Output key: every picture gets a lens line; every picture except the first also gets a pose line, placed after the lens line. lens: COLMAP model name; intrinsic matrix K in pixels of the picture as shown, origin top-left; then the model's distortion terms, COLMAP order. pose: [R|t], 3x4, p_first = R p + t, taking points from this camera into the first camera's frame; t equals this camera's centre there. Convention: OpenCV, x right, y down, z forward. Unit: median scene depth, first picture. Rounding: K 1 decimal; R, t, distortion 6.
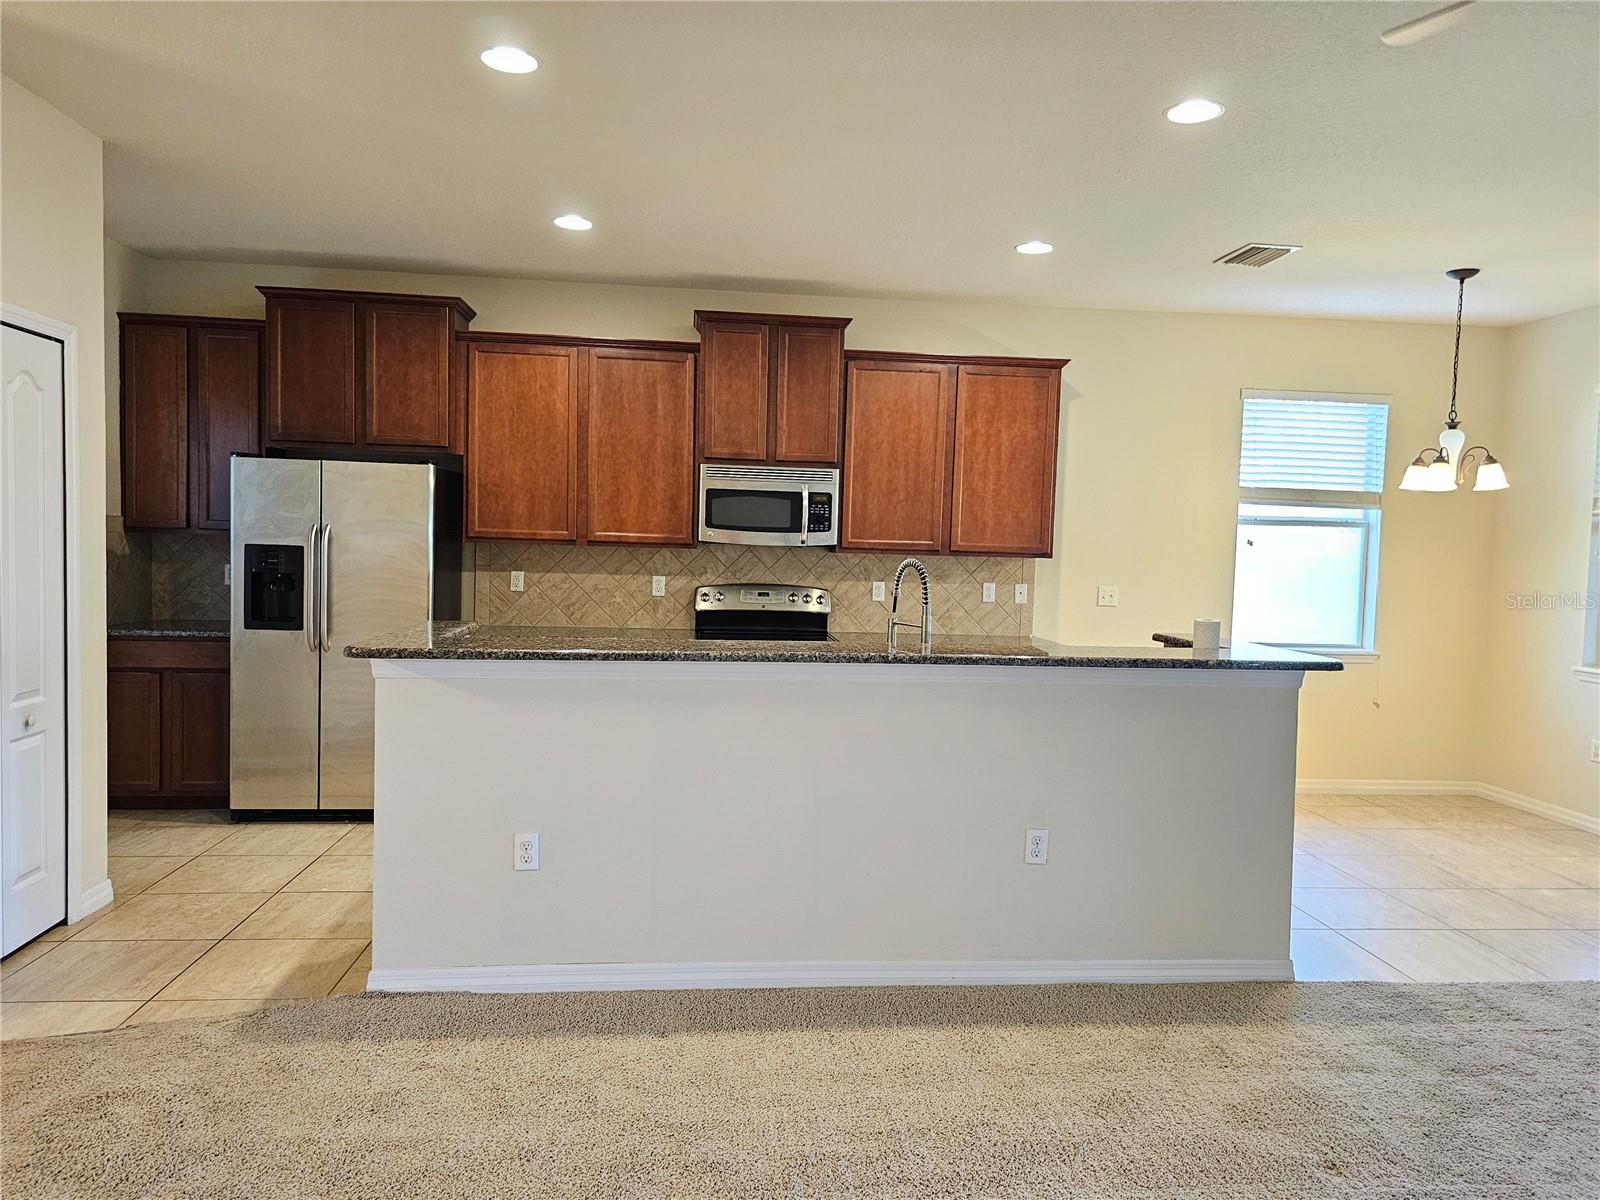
lens RADIAL K [[1095.1, 0, 802.3], [0, 1095.1, 606.0], [0, 0, 1]] dist [0.040442, -0.003804]
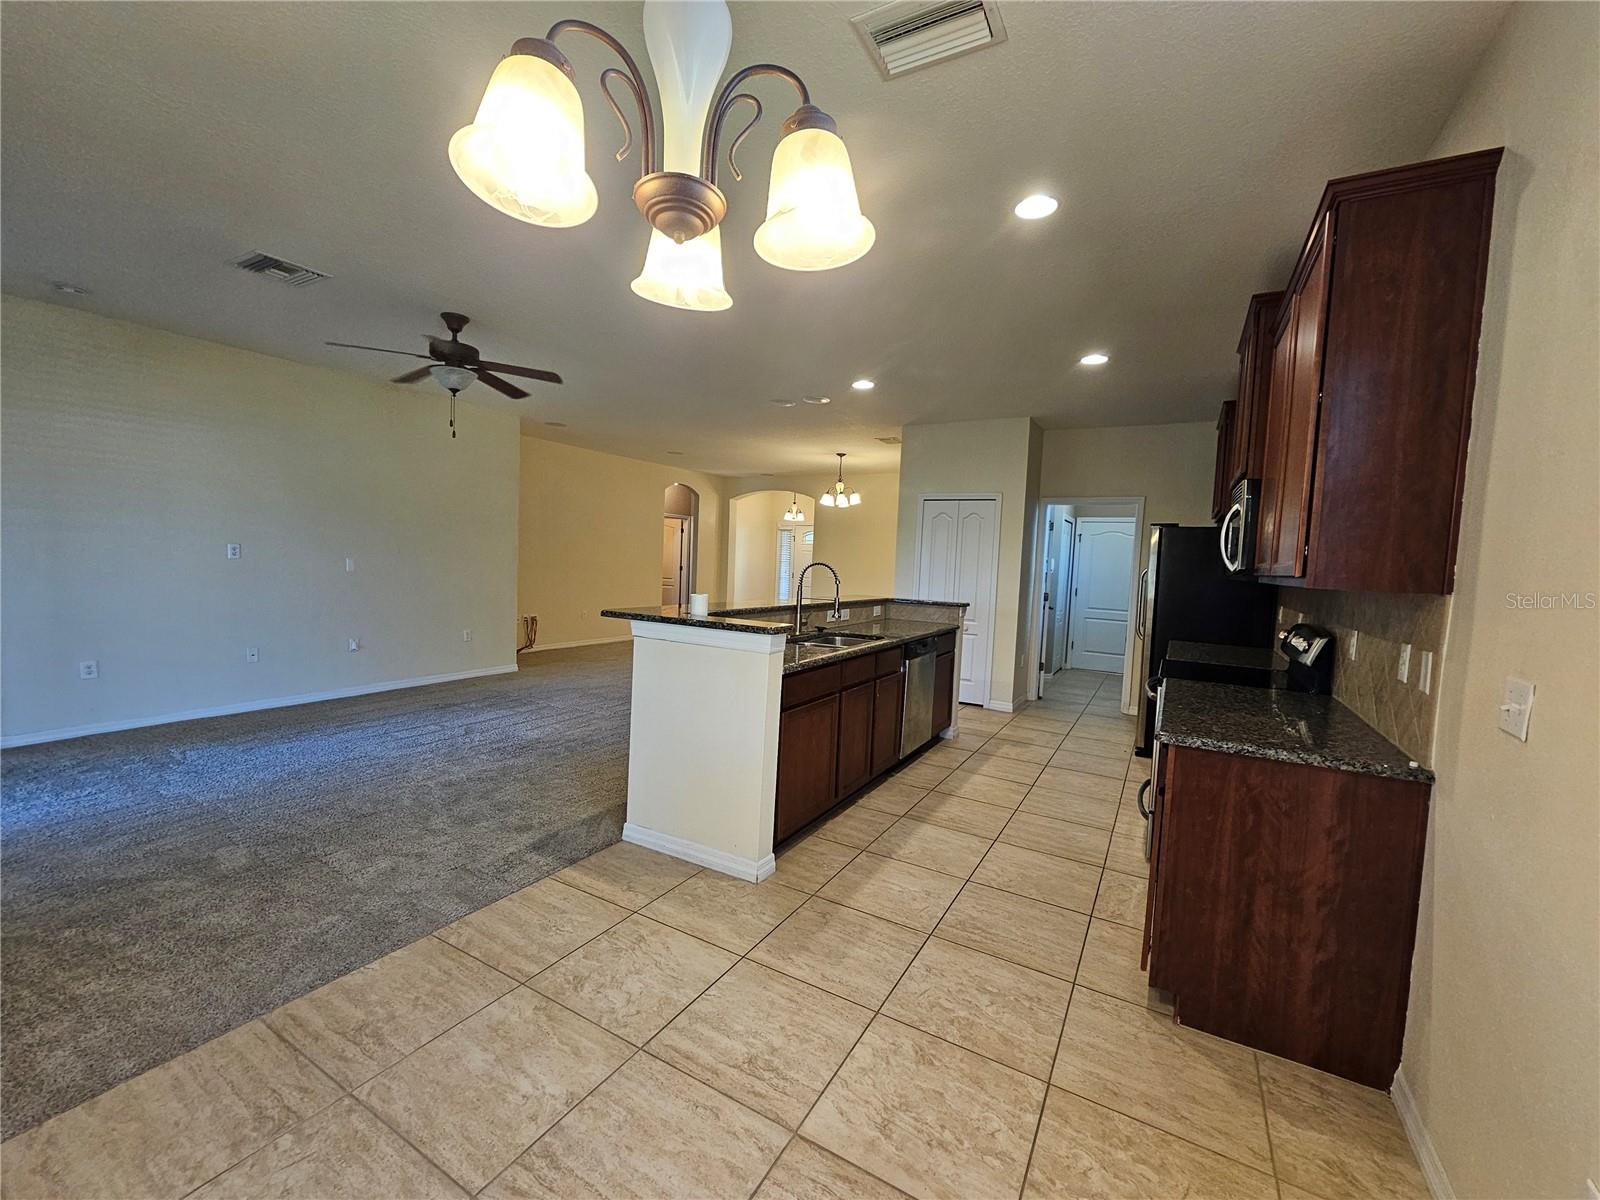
lens RADIAL K [[655.1, 0, 800.6], [0, 655.1, 602.5], [0, 0, 1]] dist [-0.002596, -0.000370]
pose [[-0.579431, 0.002252, -0.815018, 0.615592], [-0.107262, 0.991087, 0.078996, -0.036048], [0.807932, 0.133194, -0.574025, 1.002356]]
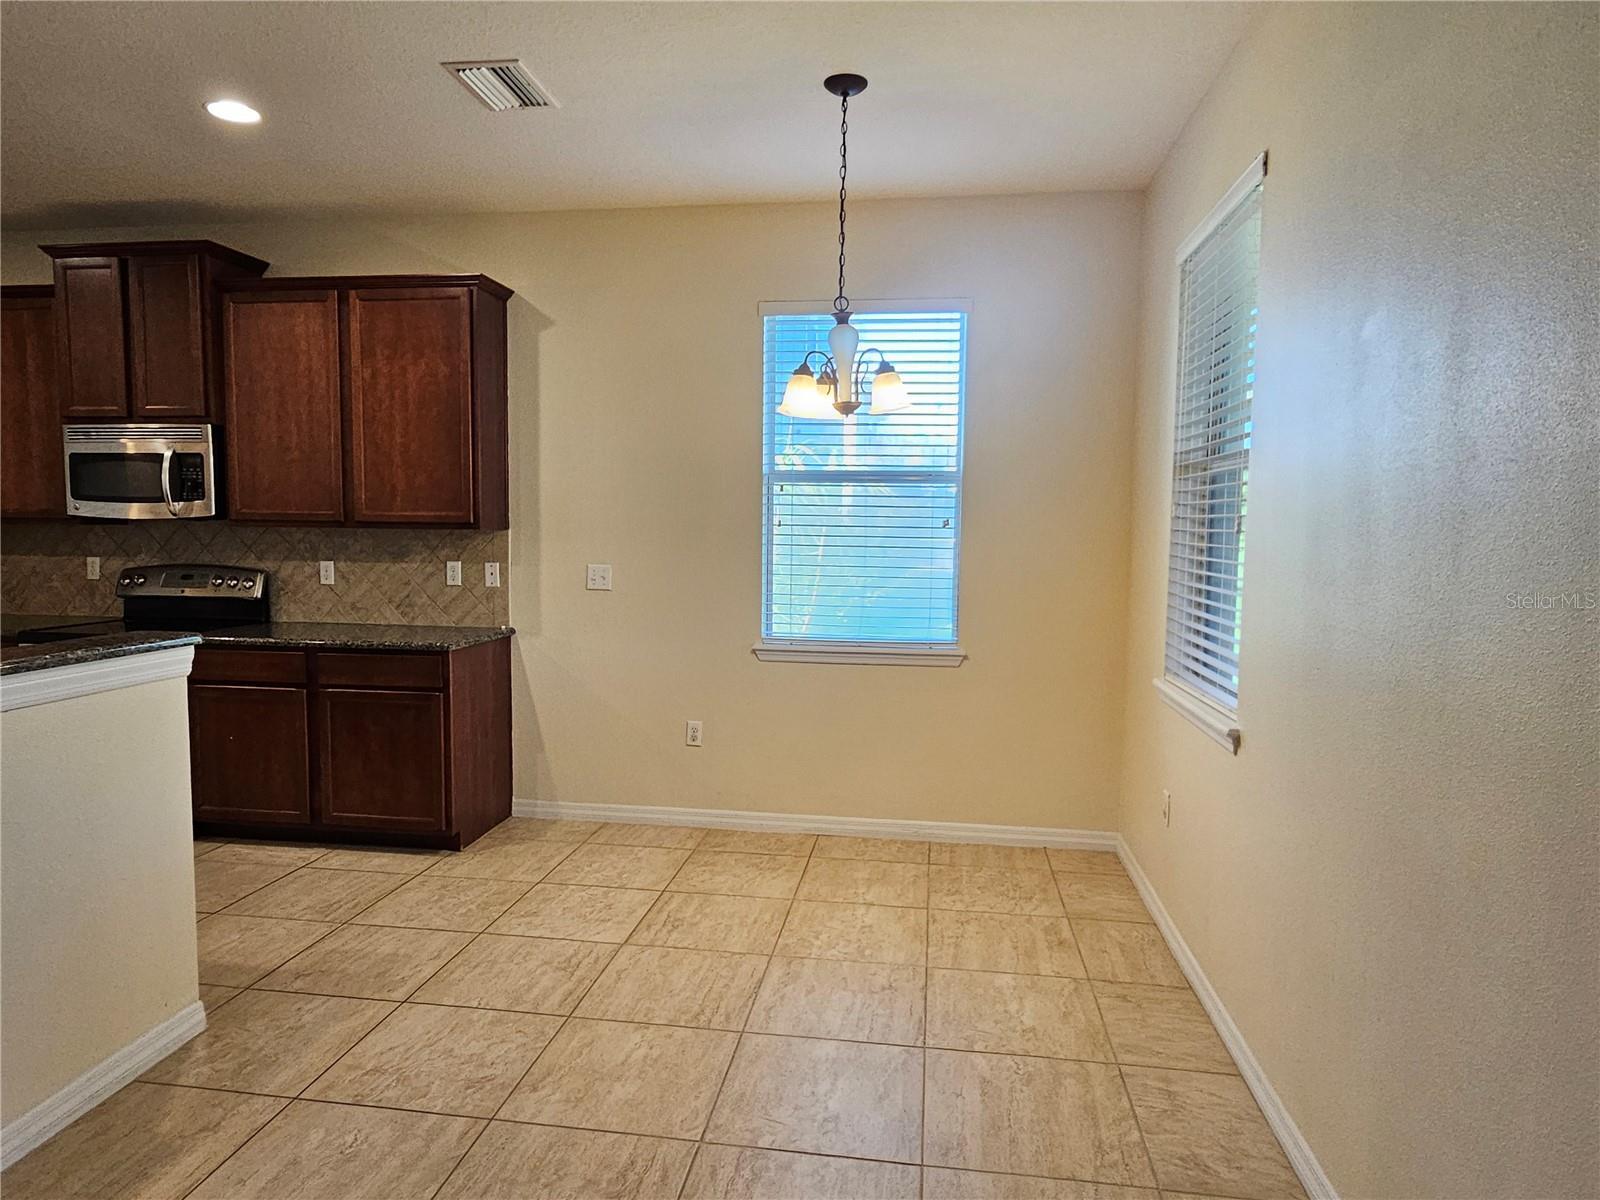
lens RADIAL K [[999.5, 0, 791.7], [0, 999.5, 606.5], [0, 0, 1]] dist [-0.002941, -0.001362]
pose [[0.970834, 0.002120, -0.239742, 0.625715], [0.001654, 0.999878, 0.015538, 0.001032], [0.239746, -0.015481, 0.970712, 0.365141]]
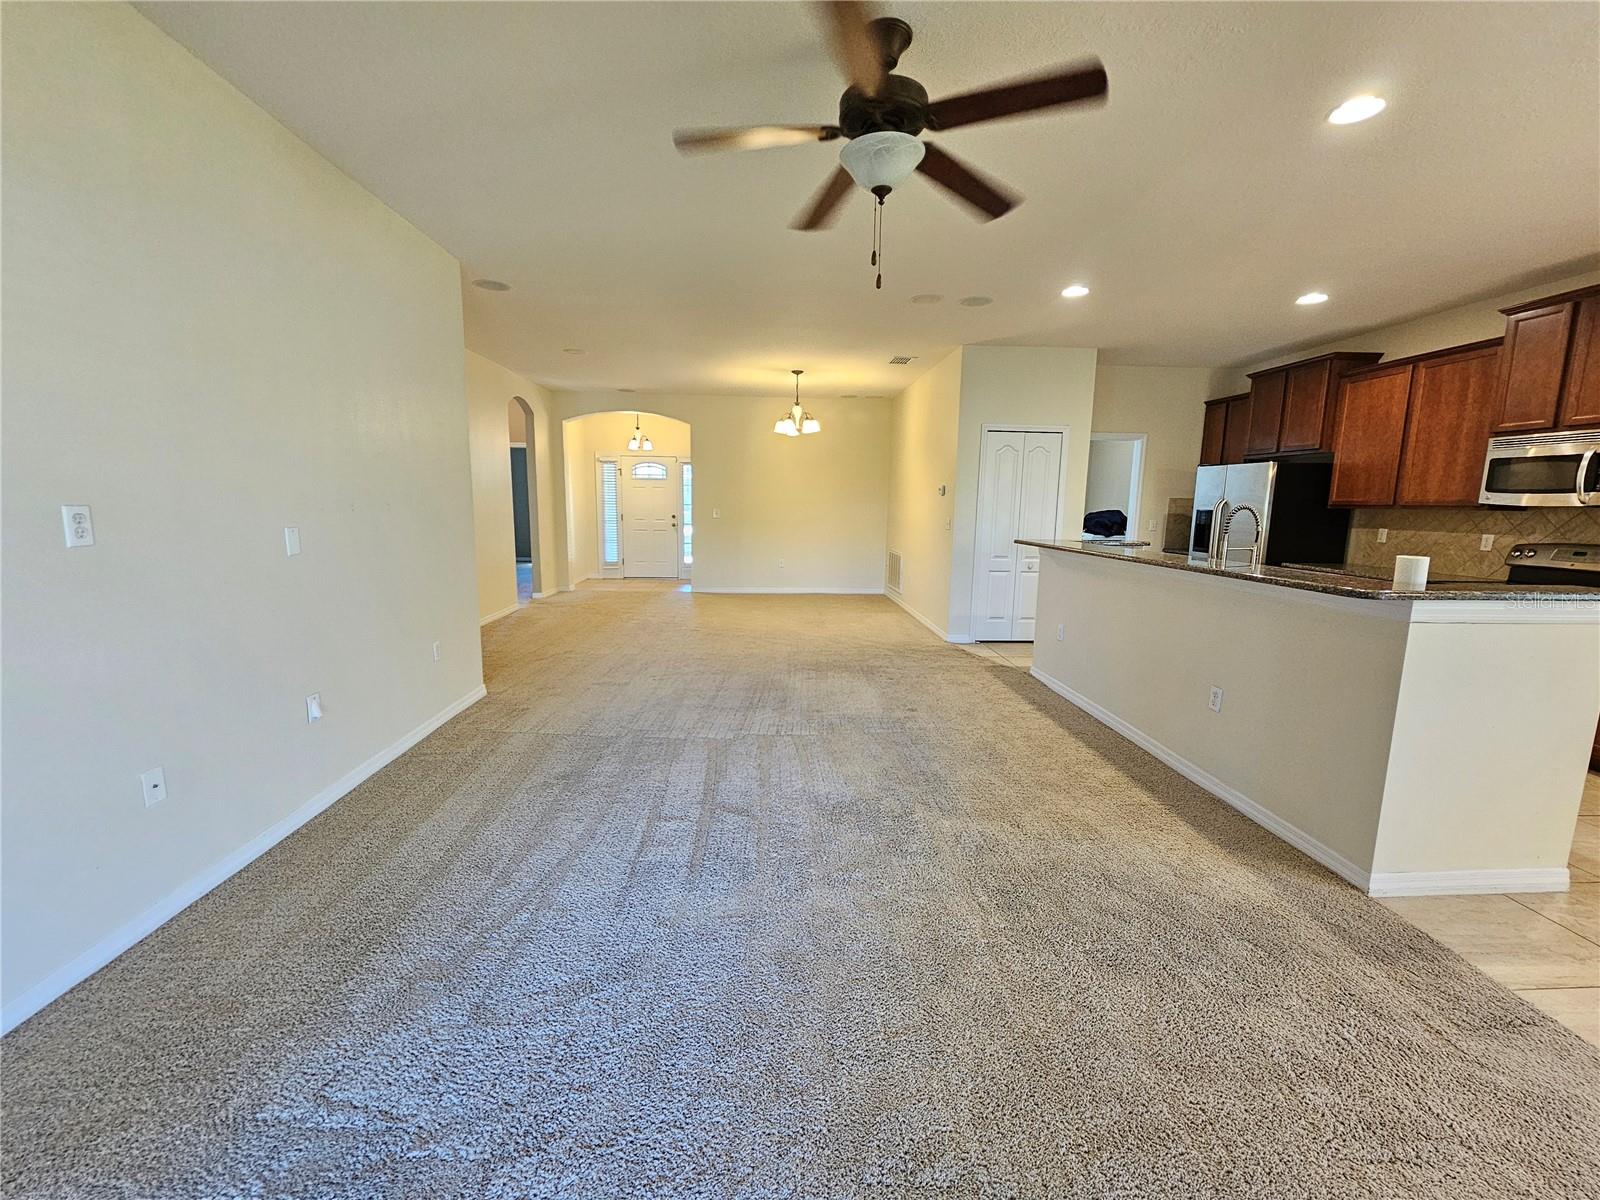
lens RADIAL K [[652.5, 0, 802.2], [0, 652.5, 601.6], [0, 0, 1]] dist [-0.001574, -0.000466]
pose [[-0.039922, 0.123906, -0.991491, 0.643209], [-0.076438, 0.988995, 0.126672, 0.013498], [0.996275, 0.080845, -0.030012, 0.277363]]
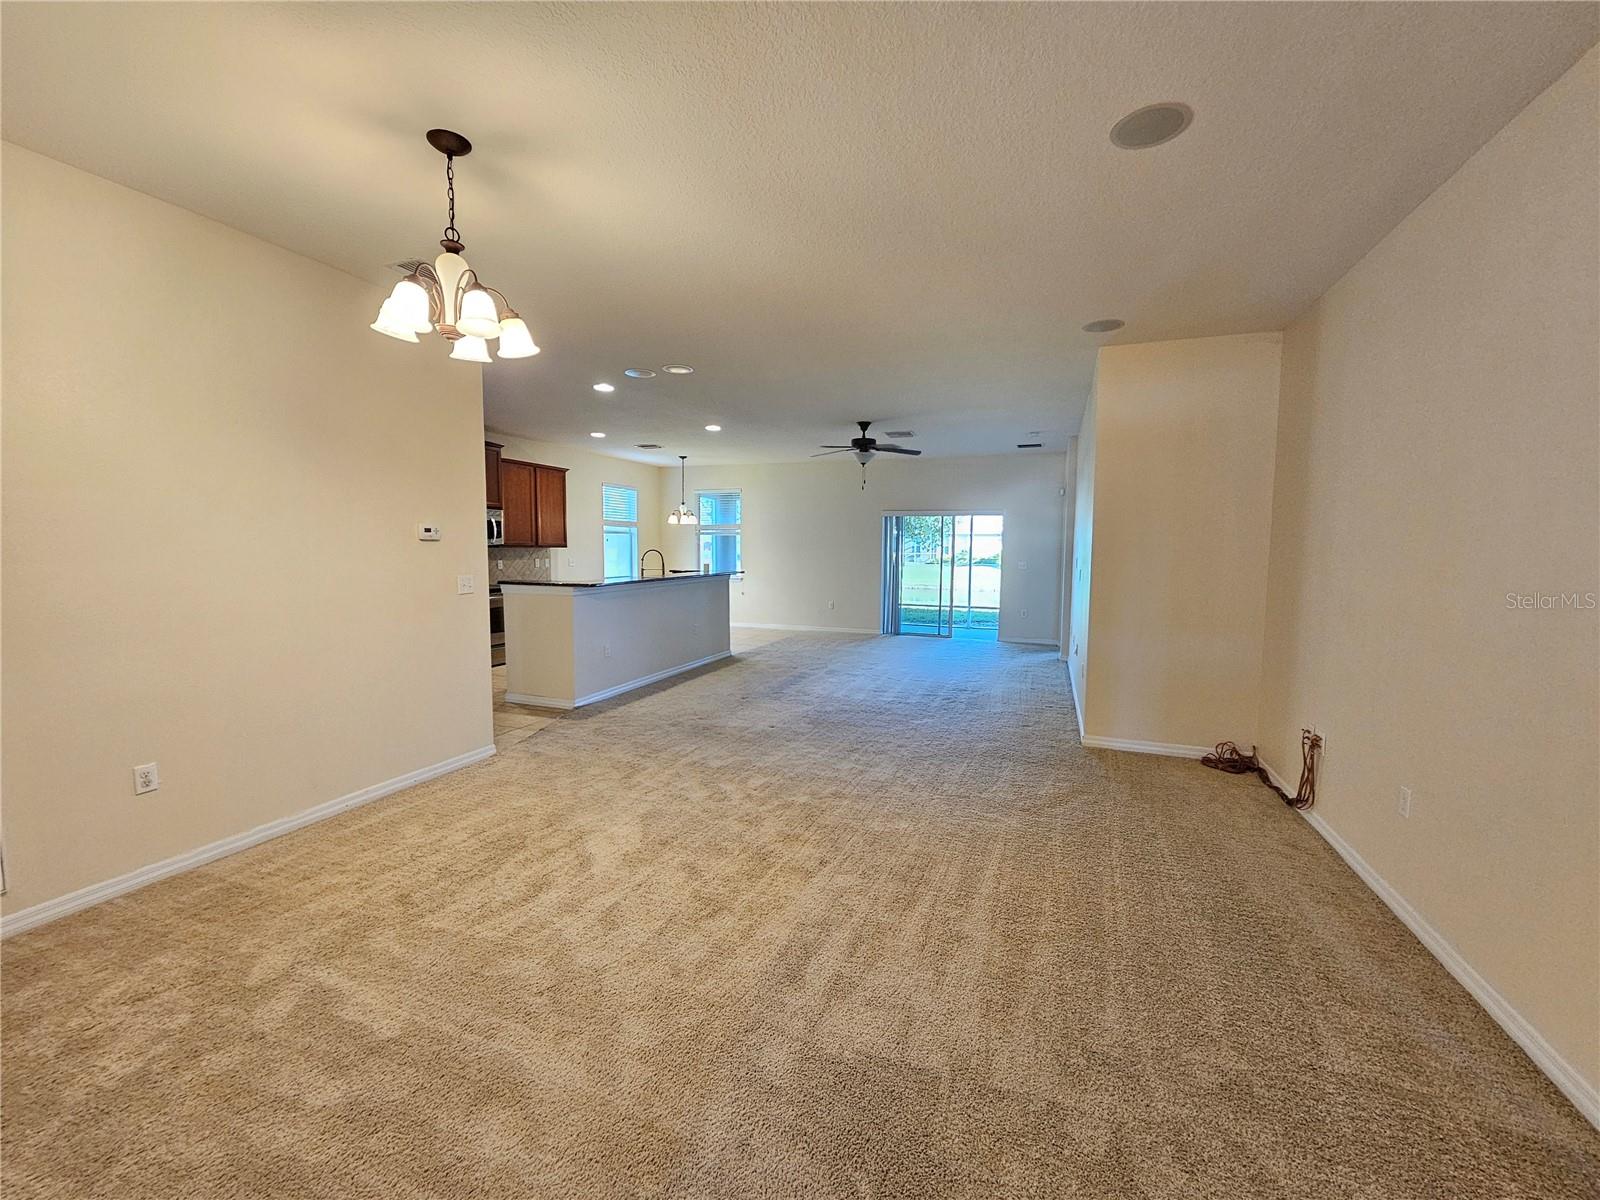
lens RADIAL K [[653.2, 0, 804.7], [0, 653.2, 603.1], [0, 0, 1]] dist [-0.012045, 0.005447]
pose [[0.433947, -0.101993, 0.895146, -0.899091], [0.059708, 0.994643, 0.084385, -0.010875], [-0.898958, 0.016829, 0.437712, -0.140079]]
